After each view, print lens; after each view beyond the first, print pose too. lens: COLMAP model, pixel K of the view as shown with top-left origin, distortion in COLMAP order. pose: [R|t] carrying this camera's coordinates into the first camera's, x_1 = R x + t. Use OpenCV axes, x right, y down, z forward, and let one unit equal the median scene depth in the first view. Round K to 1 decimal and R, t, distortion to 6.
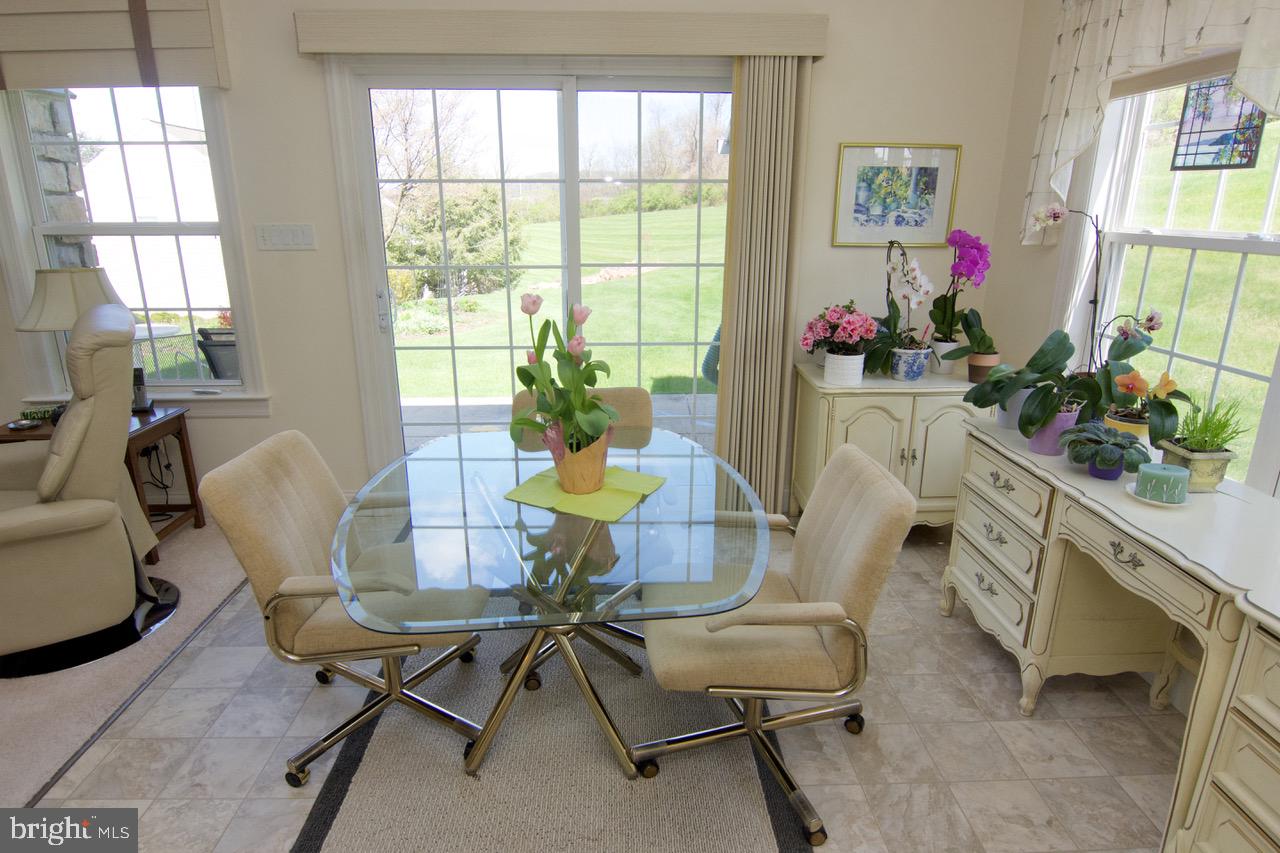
lens RADIAL K [[735.1, 0, 640.0], [0, 735.1, 426.5], [0, 0, 1]] dist [-0.005179, -0.004454]
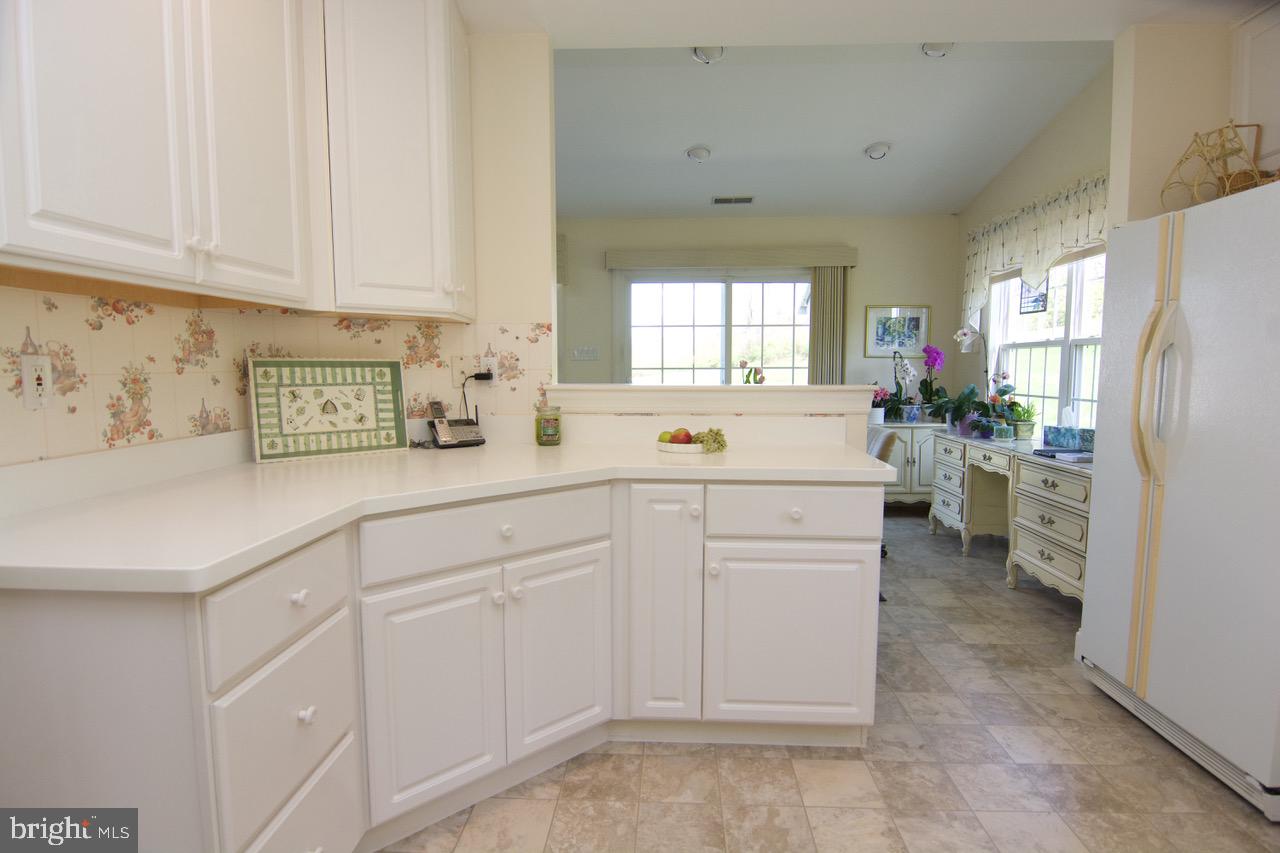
lens RADIAL K [[670.7, 0, 635.1], [0, 670.7, 427.7], [0, 0, 1]] dist [0.000197, -0.017328]
pose [[0.995390, 0.004398, -0.095811, -0.177976], [-0.023384, 0.979931, -0.197961, 0.315137], [0.093017, 0.199289, 0.975516, -0.771815]]
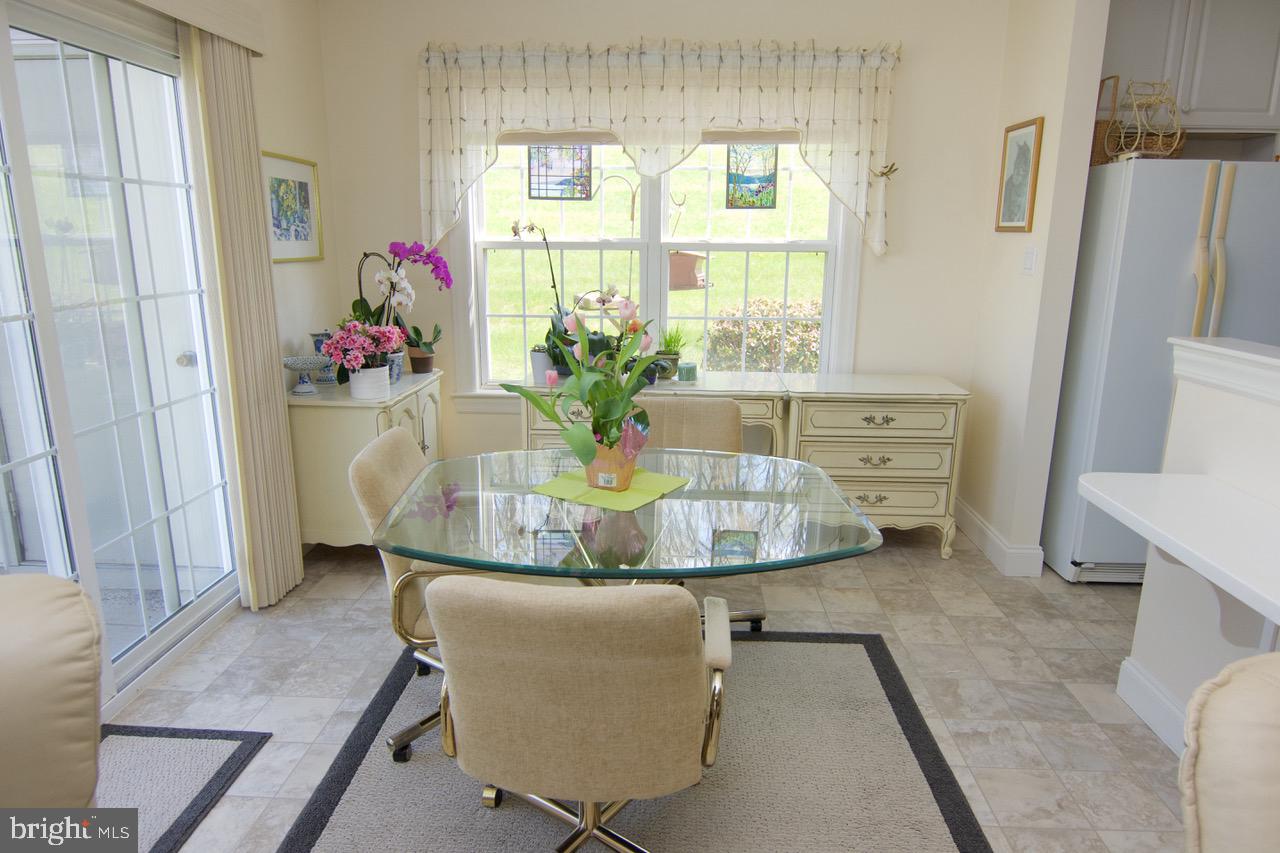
lens RADIAL K [[783.3, 0, 640.0], [0, 783.3, 426.5], [0, 0, 1]] dist [0.001994, -0.001115]
pose [[0.083873, -0.244537, 0.966006, -0.729422], [0.278196, 0.936623, 0.212944, -0.146131], [-0.956855, 0.250879, 0.146586, 0.508418]]
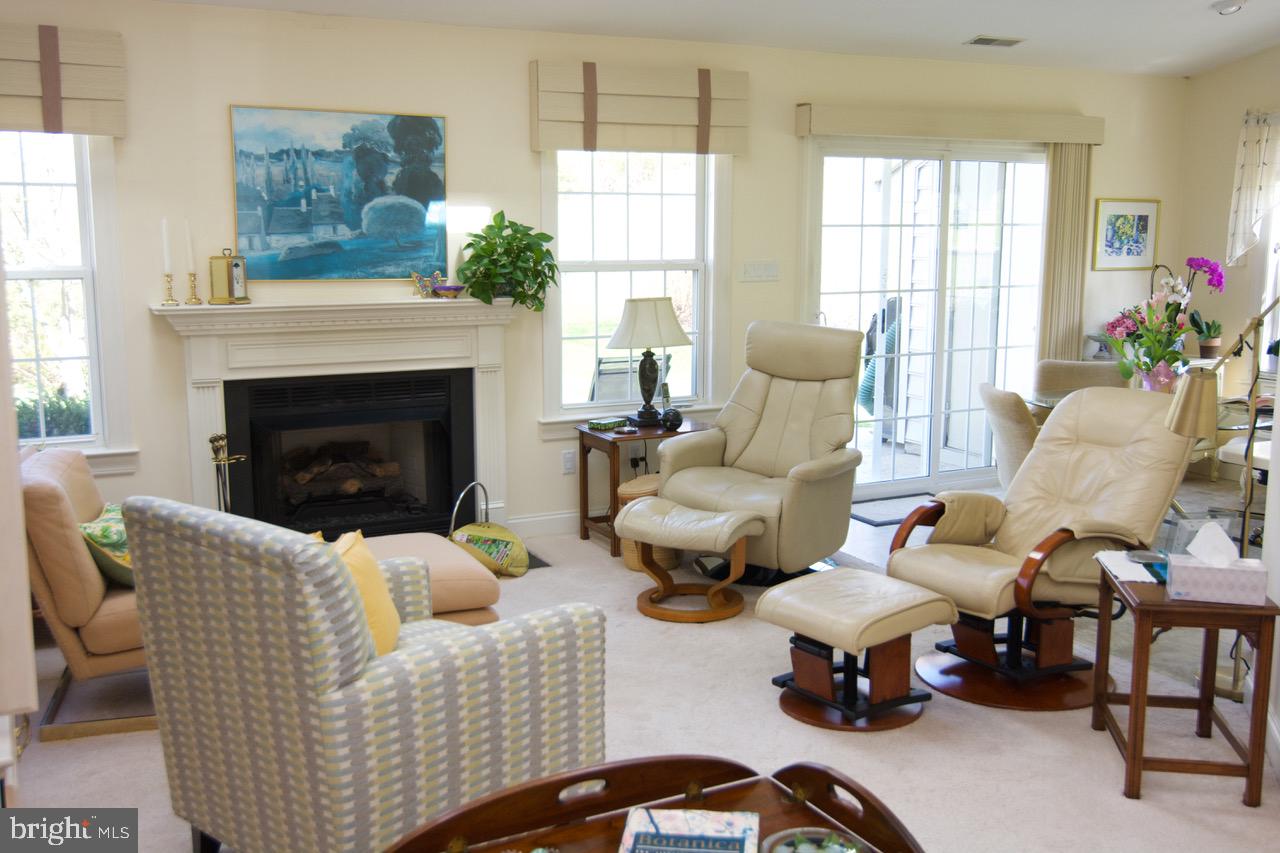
lens RADIAL K [[1251.4, 0, 643.2], [0, 1251.4, 430.5], [0, 0, 1]] dist [0.008531, -0.010547]
pose [[0.909905, -0.069723, 0.408915, -1.603055], [0.123080, 0.986760, -0.105623, 0.209625], [-0.396136, 0.146436, 0.906439, -0.806958]]
